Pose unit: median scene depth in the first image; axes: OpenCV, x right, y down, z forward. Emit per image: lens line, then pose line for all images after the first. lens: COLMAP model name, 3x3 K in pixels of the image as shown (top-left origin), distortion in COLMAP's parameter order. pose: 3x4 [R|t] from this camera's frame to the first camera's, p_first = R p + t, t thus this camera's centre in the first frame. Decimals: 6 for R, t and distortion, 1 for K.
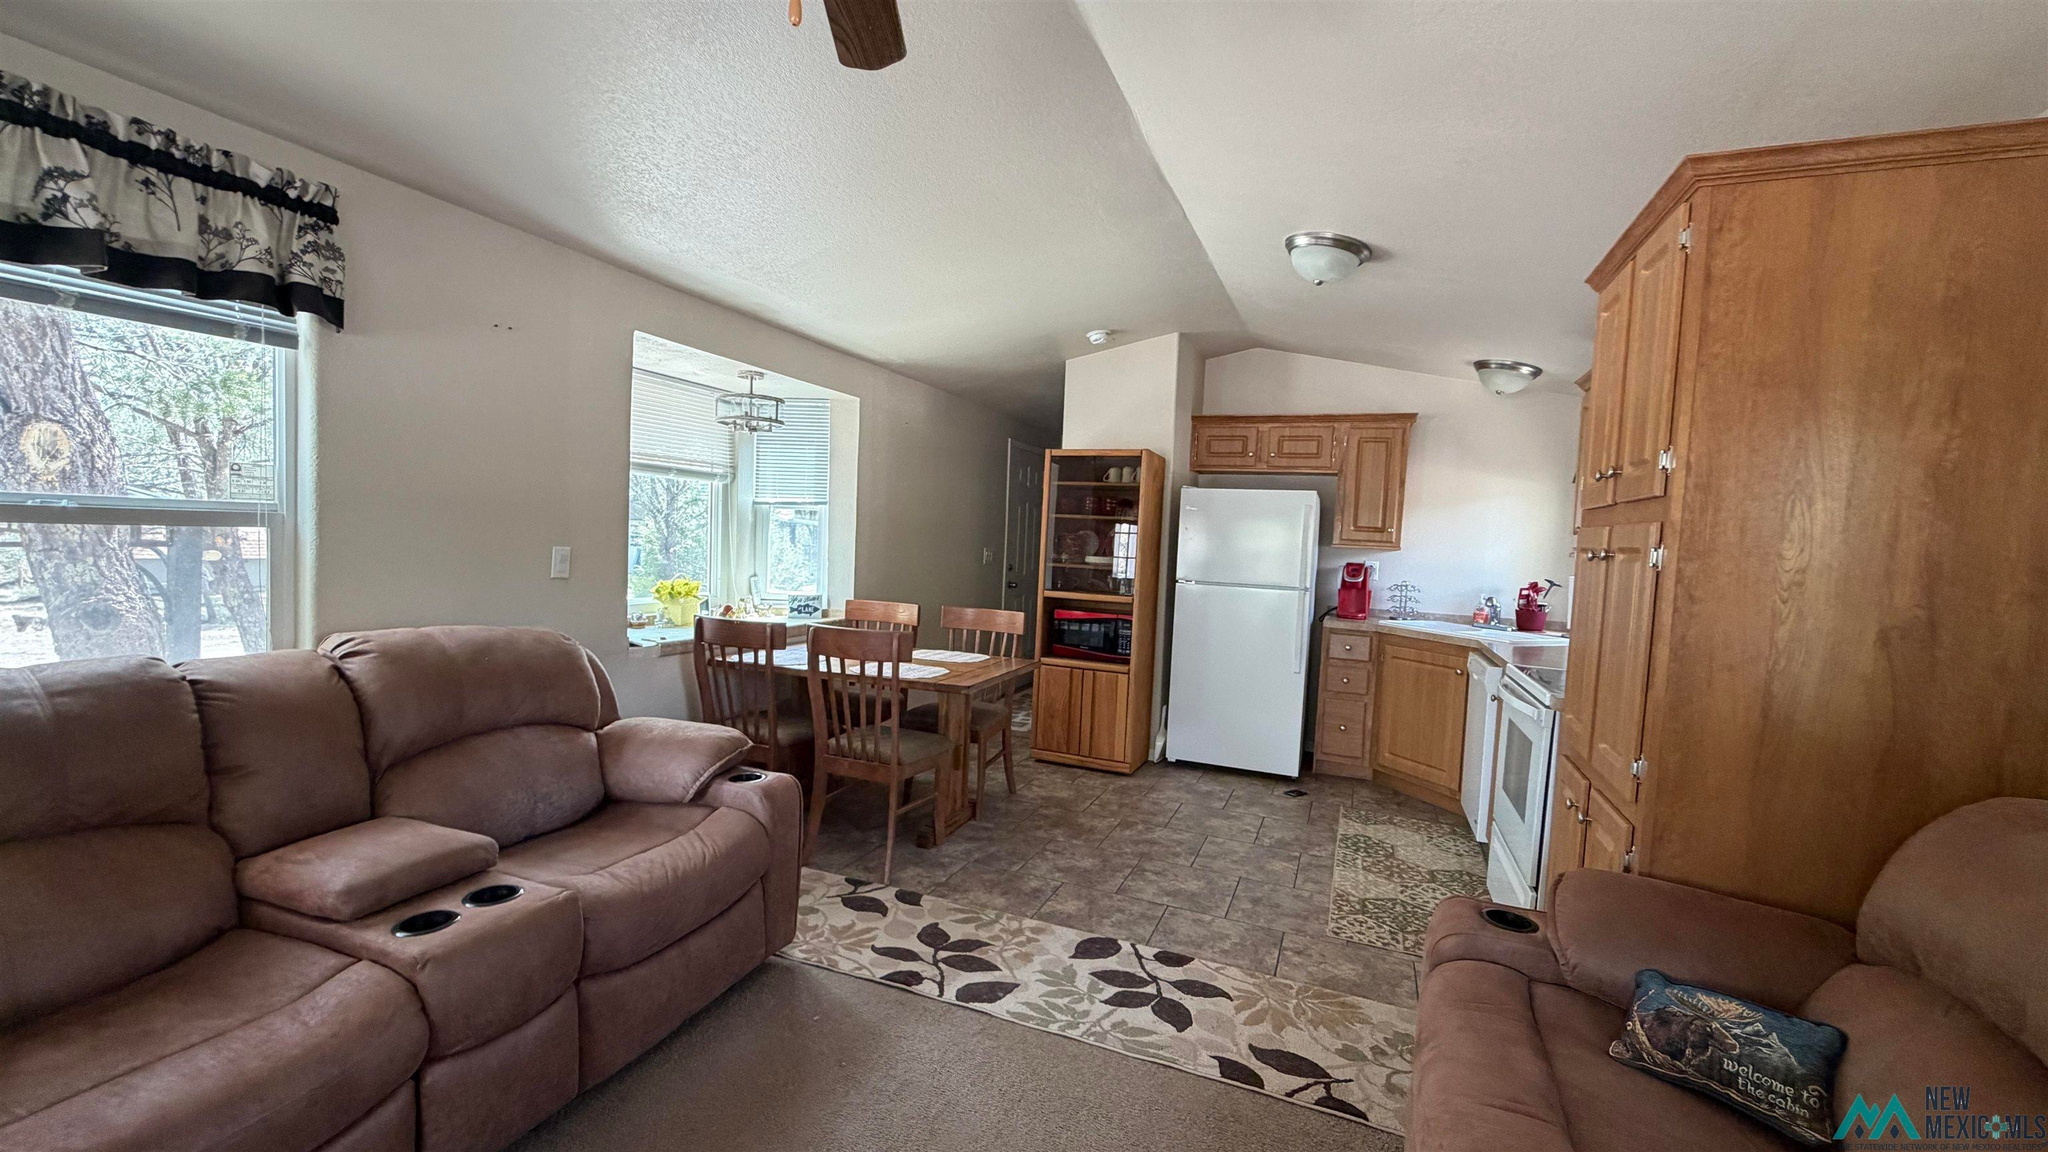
lens RADIAL K [[816.2, 0, 1026.4], [0, 816.2, 562.6], [0, 0, 1]] dist [-0.022697, 0.000479]
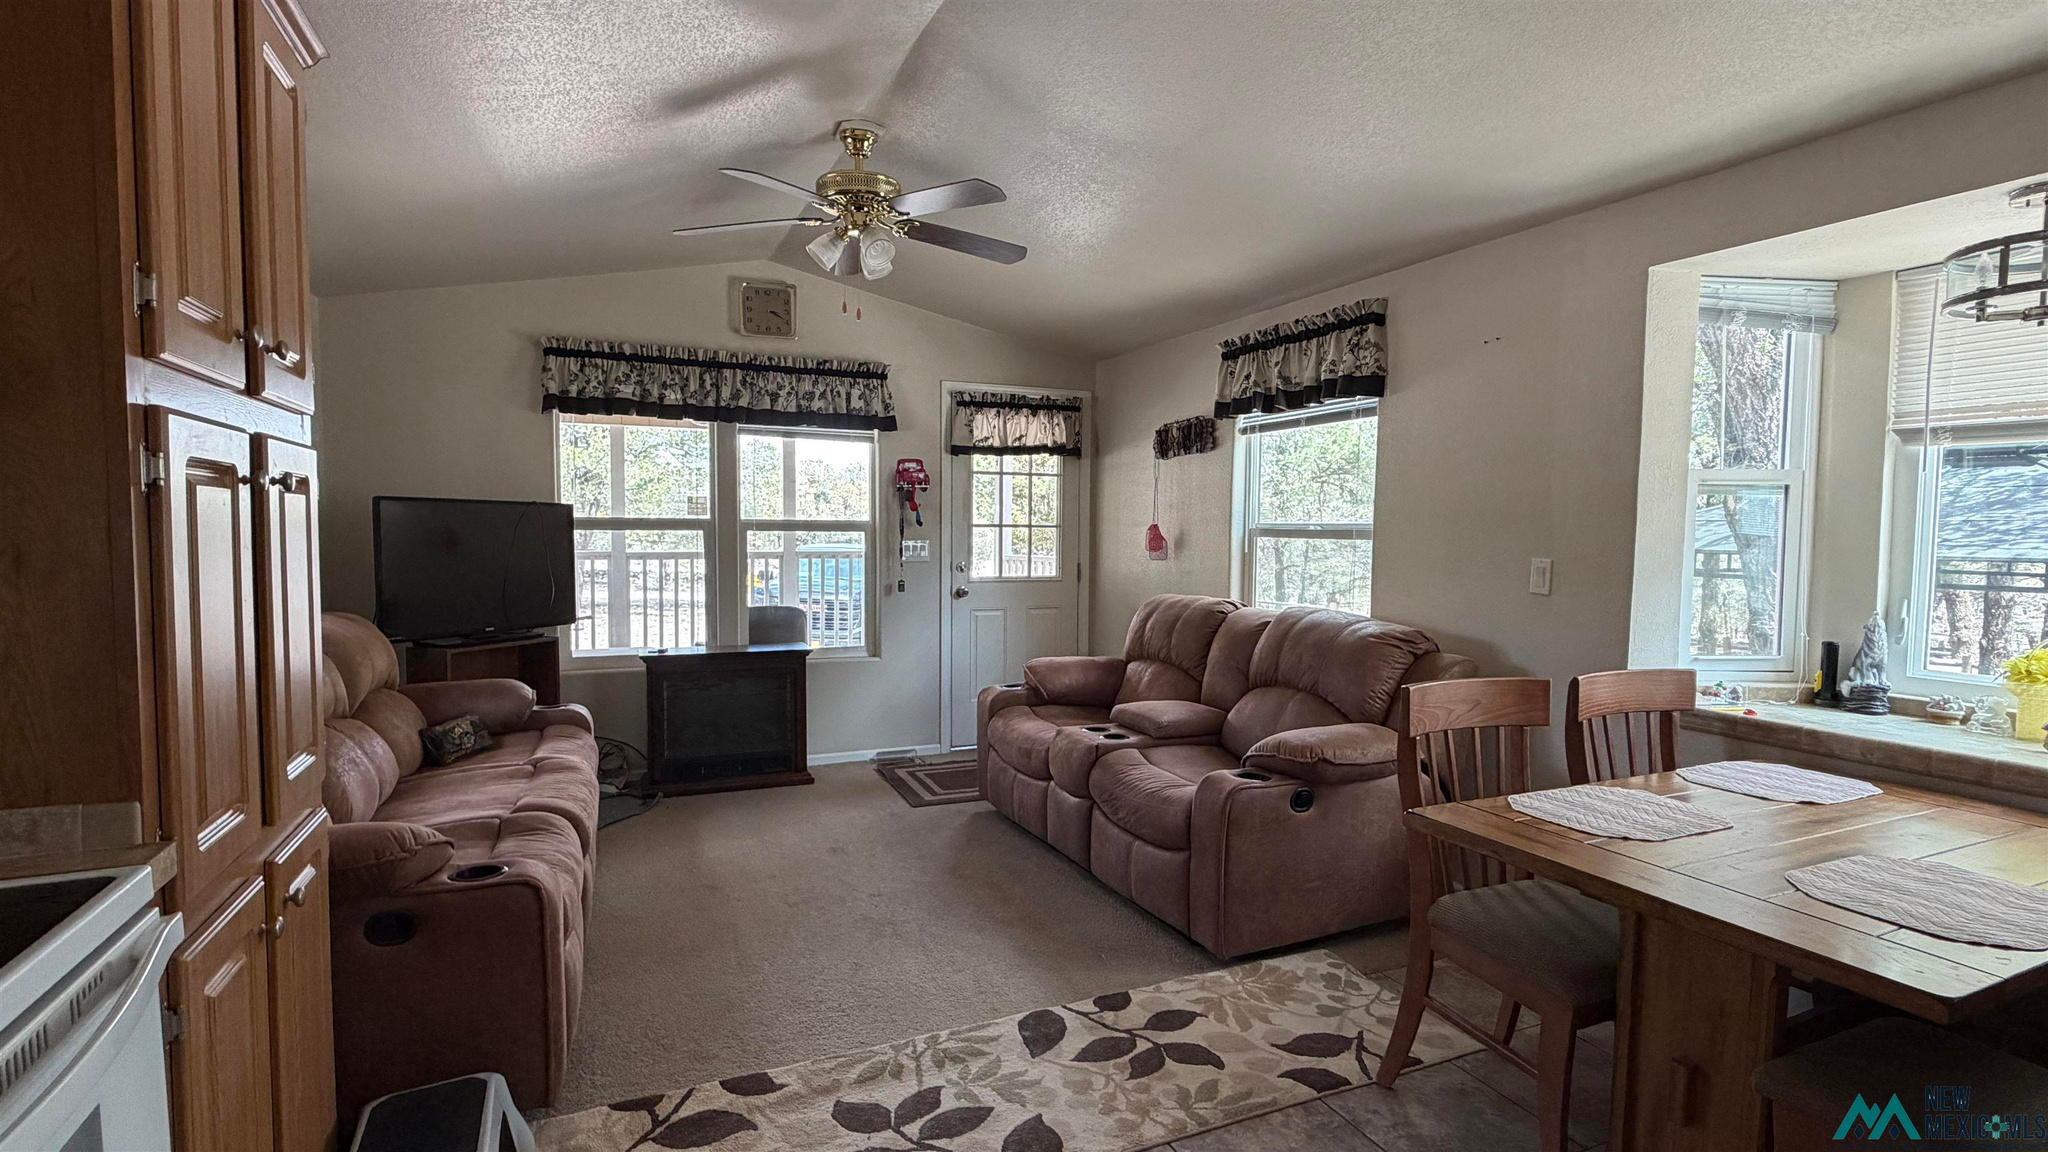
lens RADIAL K [[978.1, 0, 1024.9], [0, 978.1, 579.7], [0, 0, 1]] dist [-0.000454, -0.000188]
pose [[-0.697709, -0.016433, -0.716193, 0.789146], [-0.068649, 0.996670, 0.044009, -0.007349], [0.713085, 0.079872, -0.696513, 1.810567]]
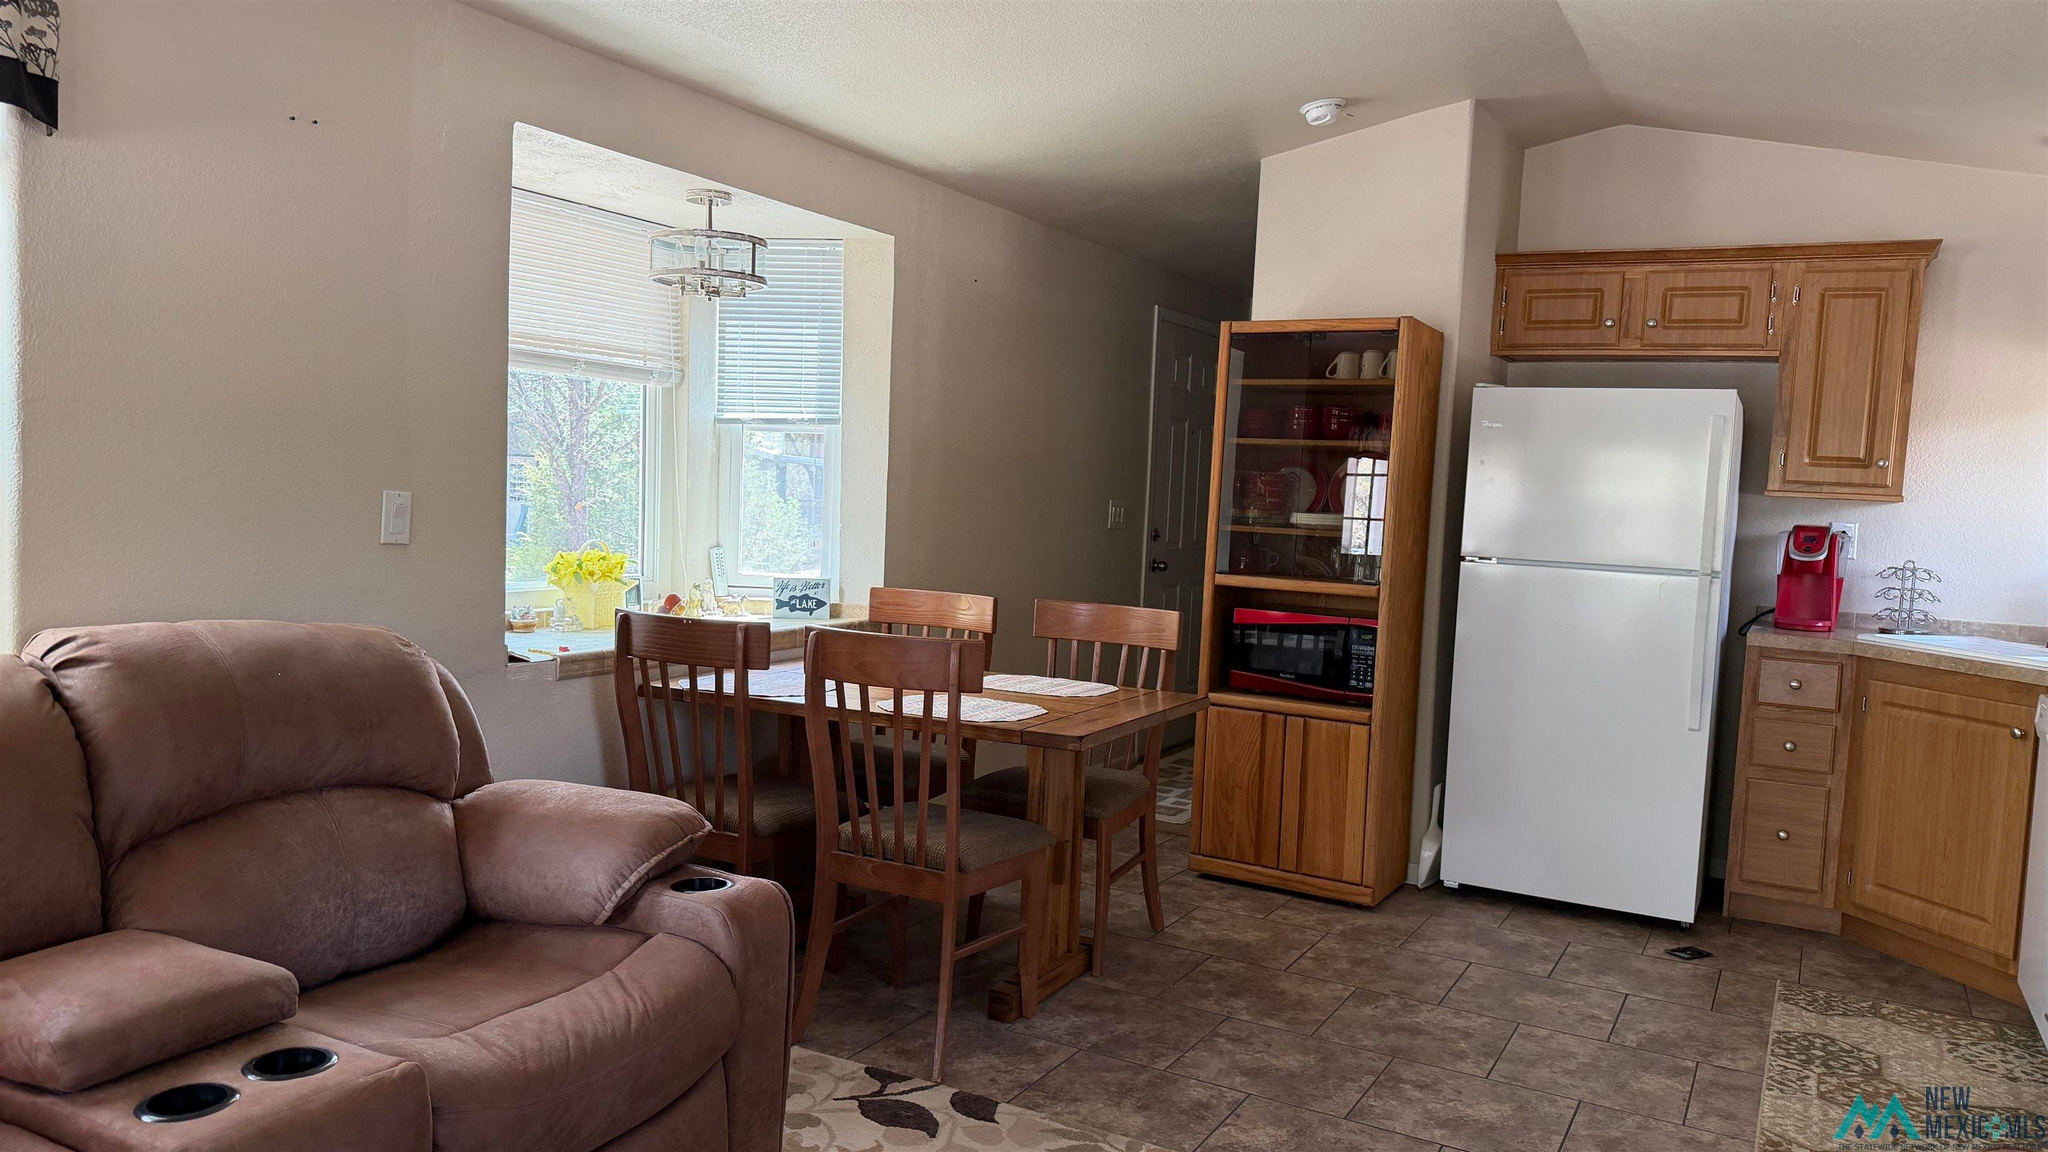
lens RADIAL K [[1499.9, 0, 1009.9], [0, 1499.9, 576.8], [0, 0, 1]] dist [-0.033299, -0.032742]
pose [[0.992449, 0.012059, -0.122065, 0.004349], [-0.006879, 0.999061, 0.042769, -0.004170], [0.122466, -0.041607, 0.991600, -0.023564]]
